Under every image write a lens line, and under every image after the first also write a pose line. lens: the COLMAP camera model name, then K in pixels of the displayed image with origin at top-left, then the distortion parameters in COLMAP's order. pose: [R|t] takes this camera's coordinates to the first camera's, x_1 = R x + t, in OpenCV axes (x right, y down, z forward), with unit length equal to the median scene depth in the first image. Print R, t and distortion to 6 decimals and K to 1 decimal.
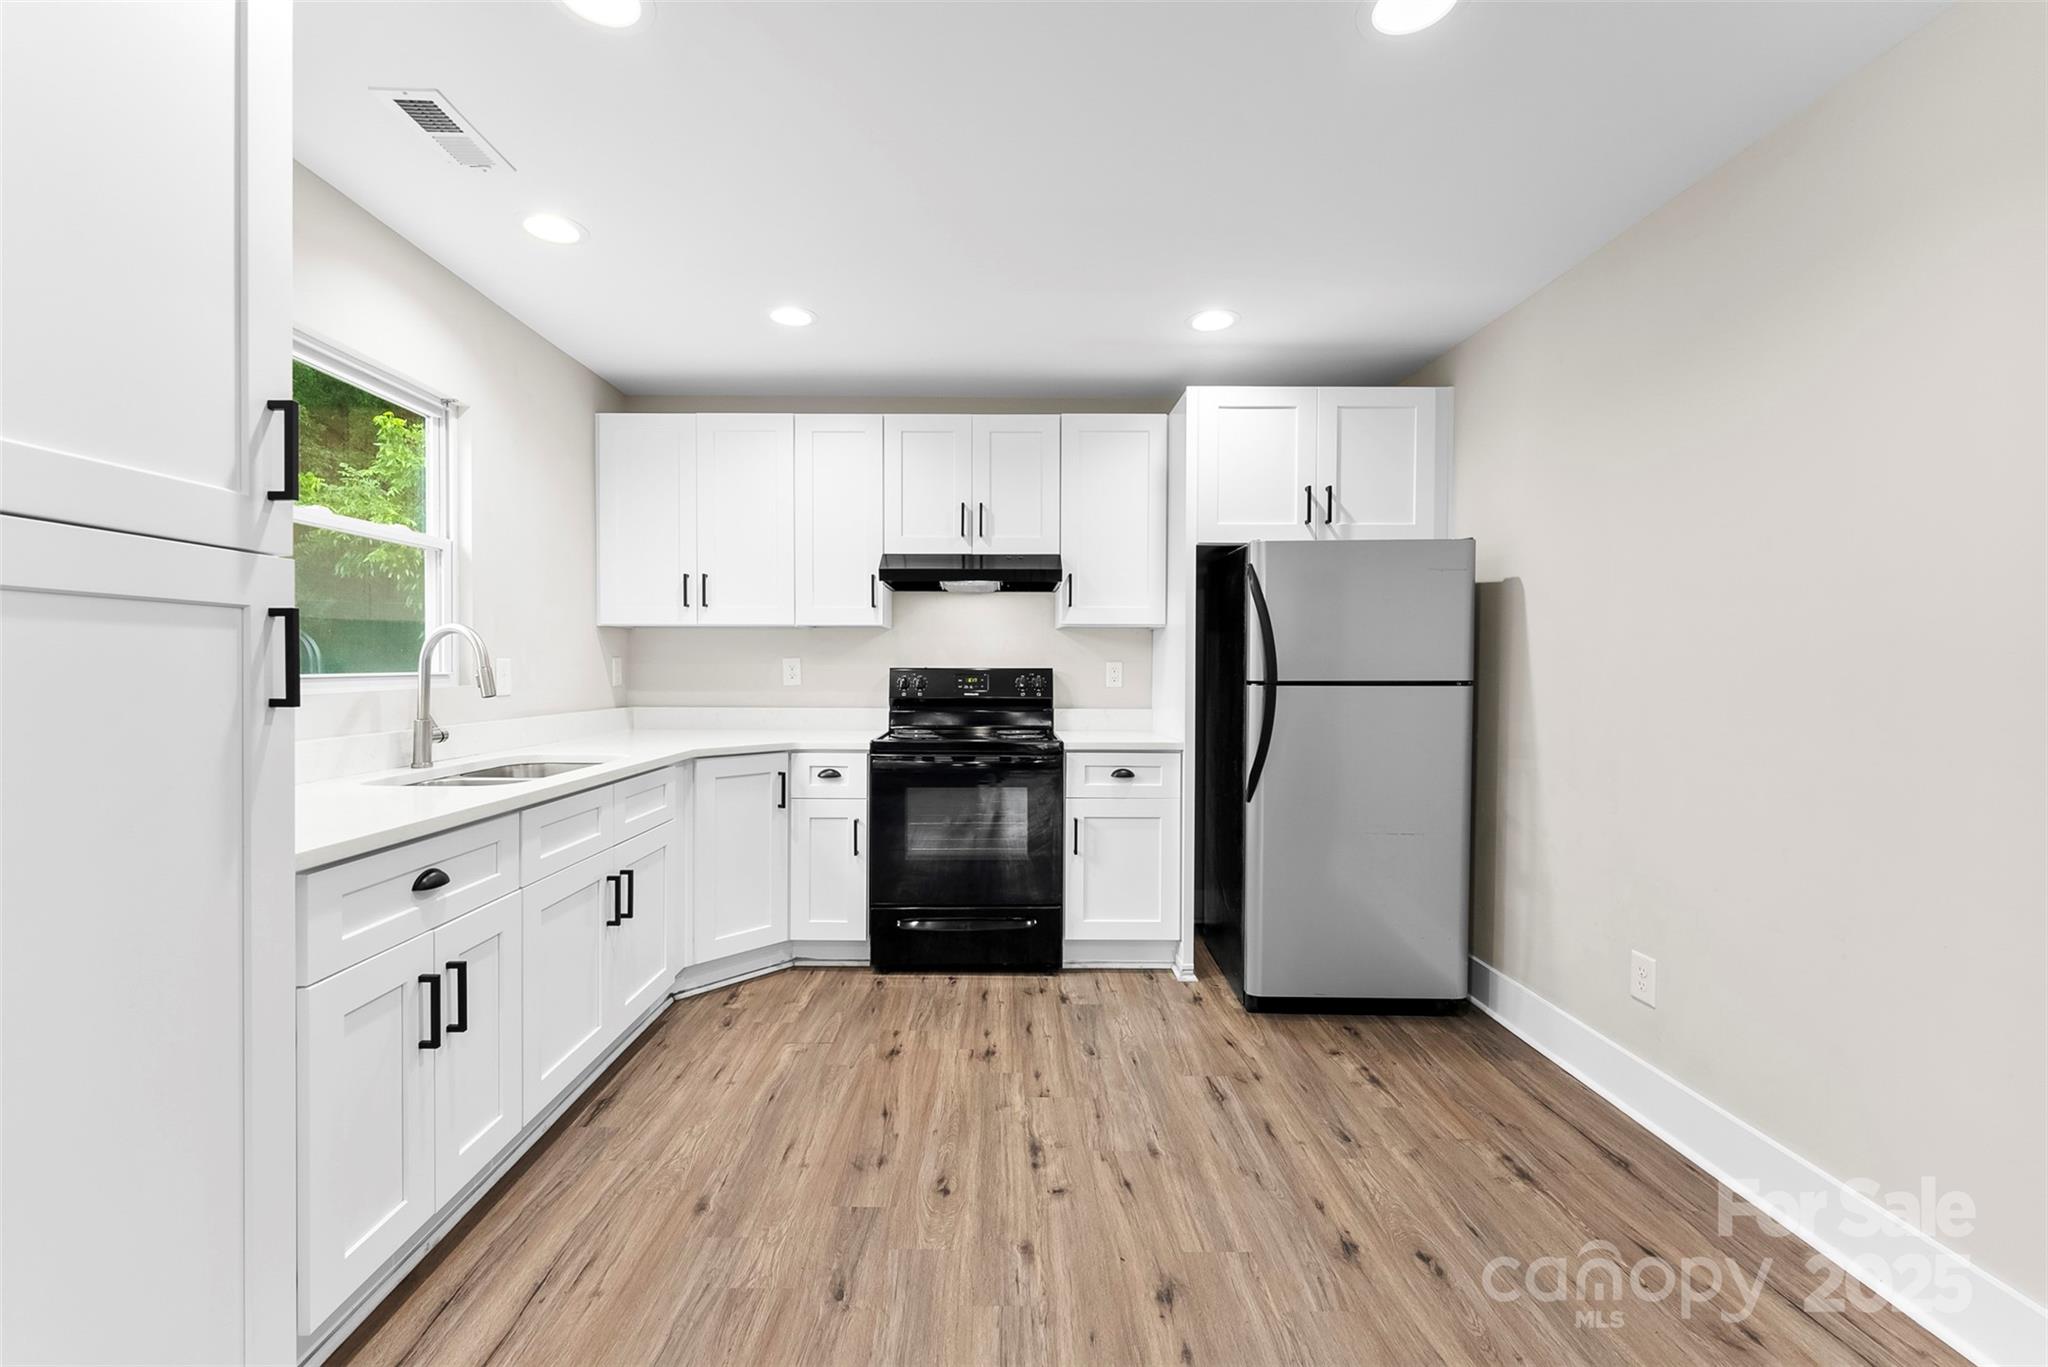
lens RADIAL K [[837.0, 0, 995.5], [0, 837.0, 669.6], [0, 0, 1]] dist [0.003362, -0.000389]
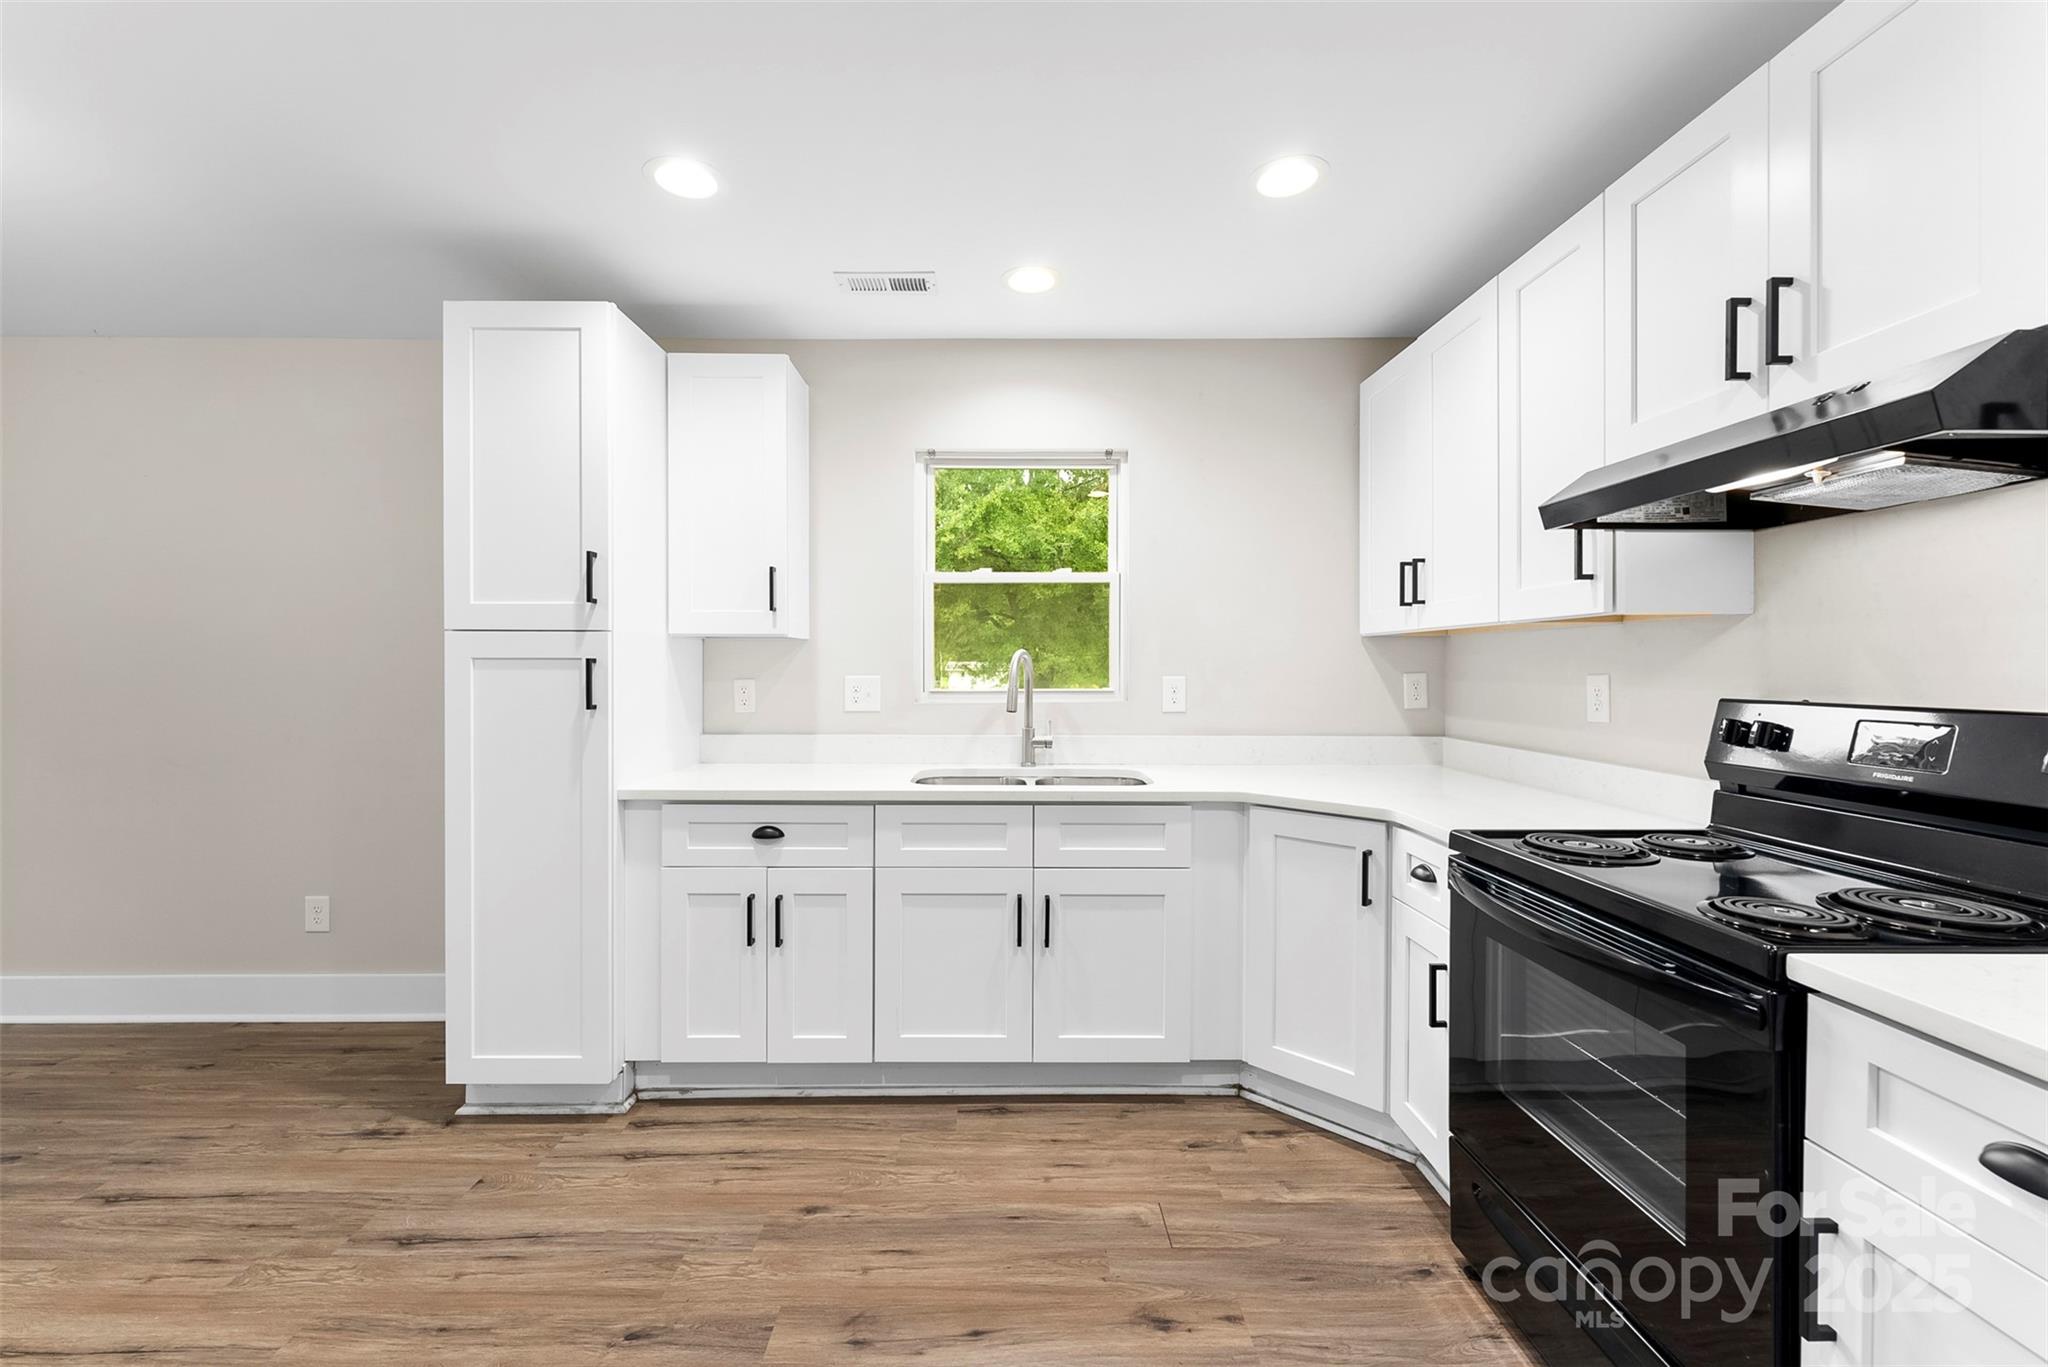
lens RADIAL K [[837.0, 0, 1016.3], [0, 837.0, 662.6], [0, 0, 1]] dist [0.003362, -0.000389]
pose [[0.014874, -0.003720, -0.999882, 0.431974], [-0.005254, 0.999979, -0.003799, -0.023934], [0.999876, 0.005310, 0.014855, 0.762926]]
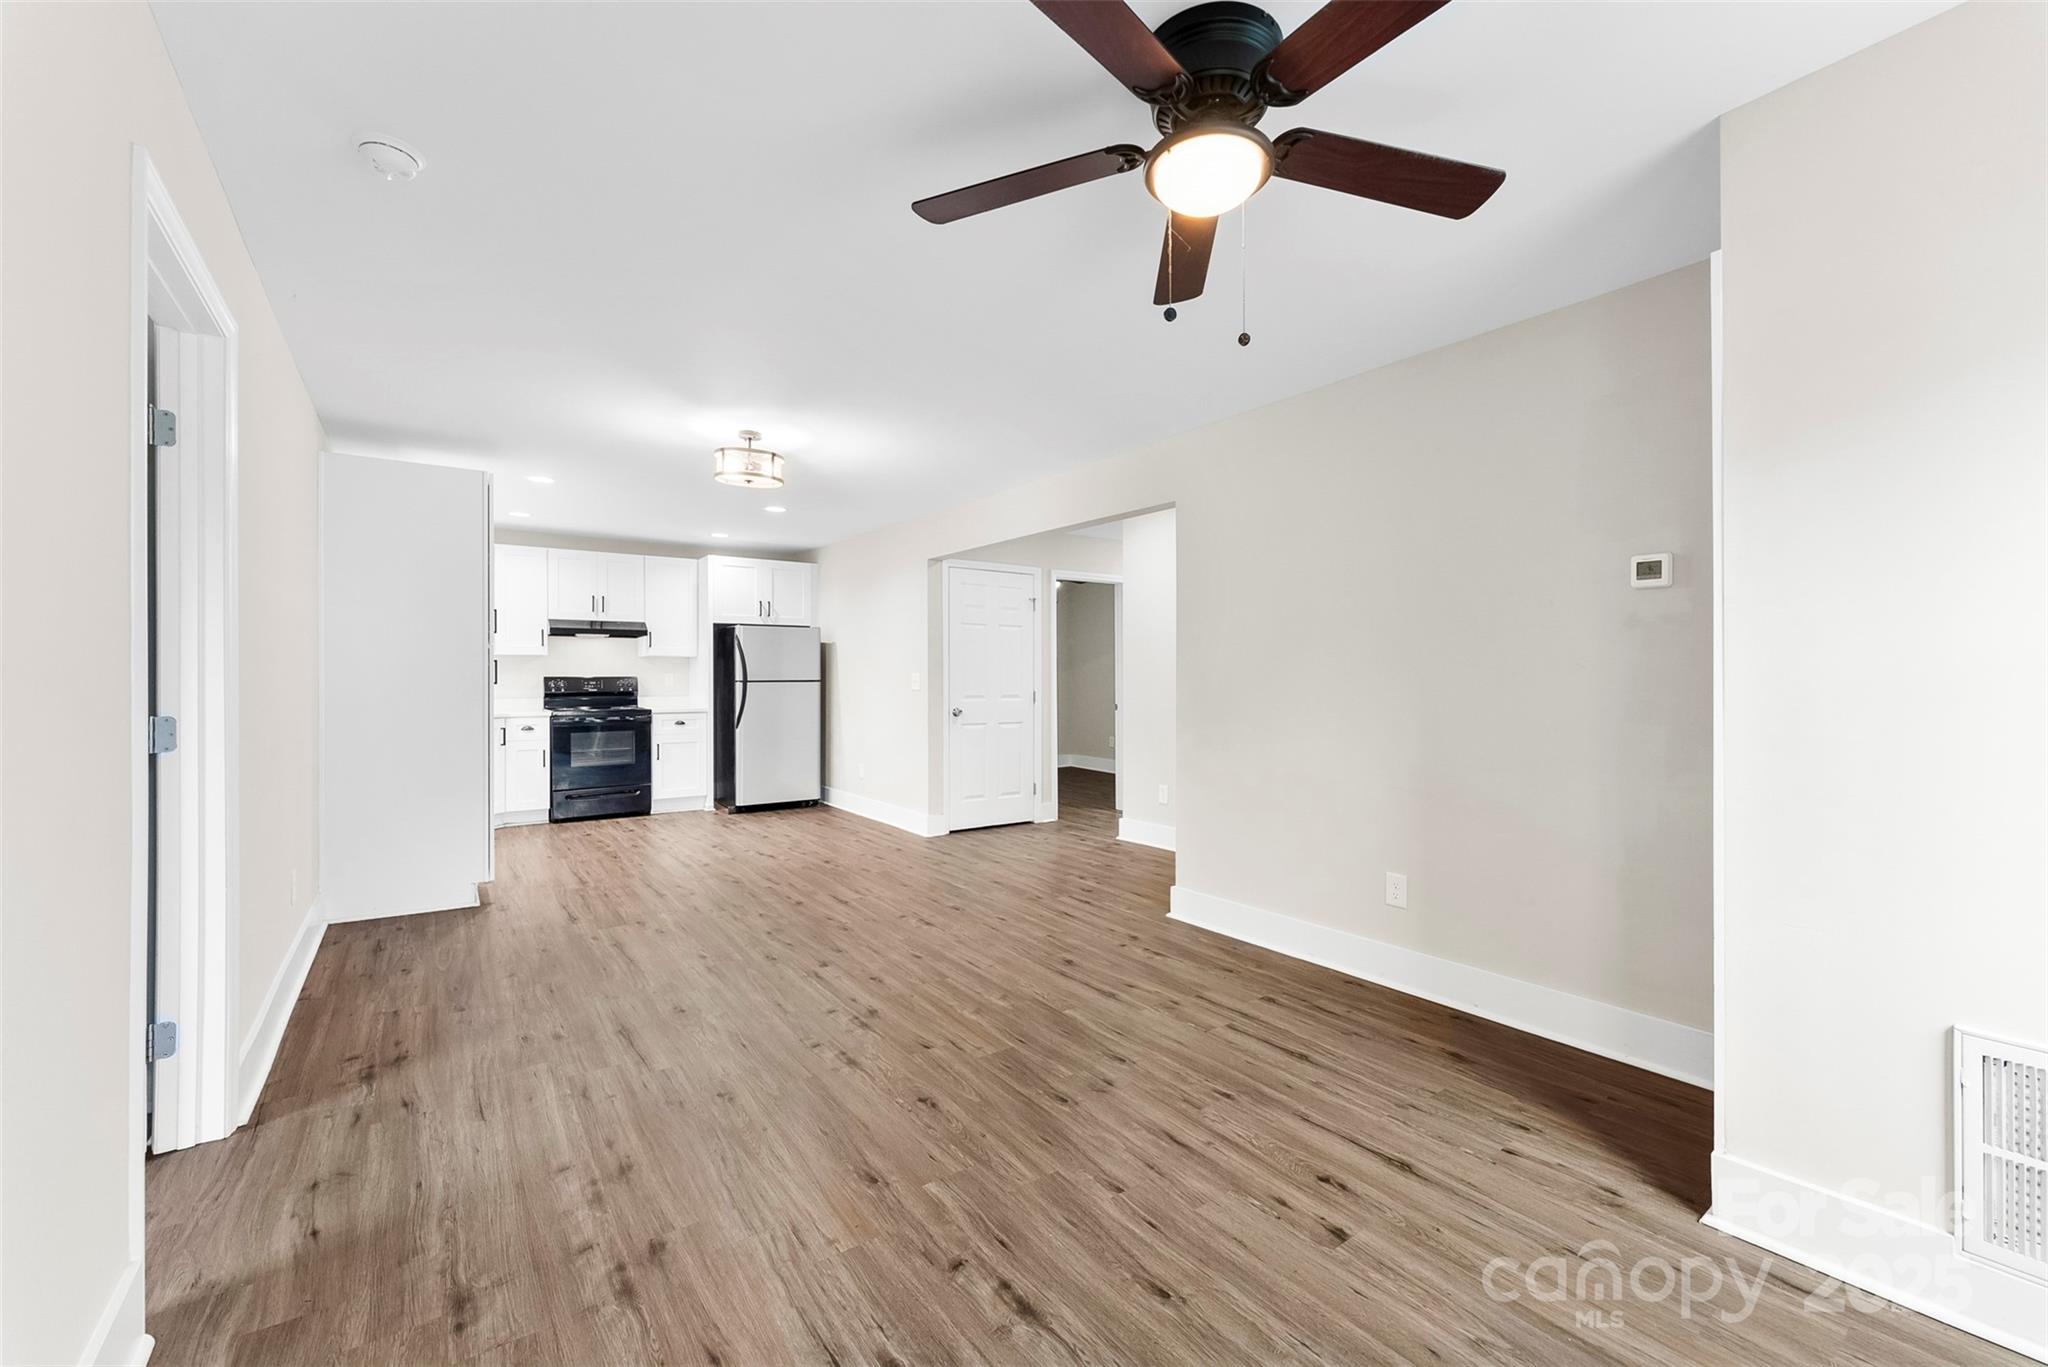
lens RADIAL K [[837.0, 0, 1028.7], [0, 837.0, 682.4], [0, 0, 1]] dist [0.003362, -0.000389]
pose [[0.808948, -0.009244, 0.587808, -0.428310], [0.008914, 0.999954, 0.003458, 0.016588], [-0.587813, 0.002443, 0.808993, -1.428268]]
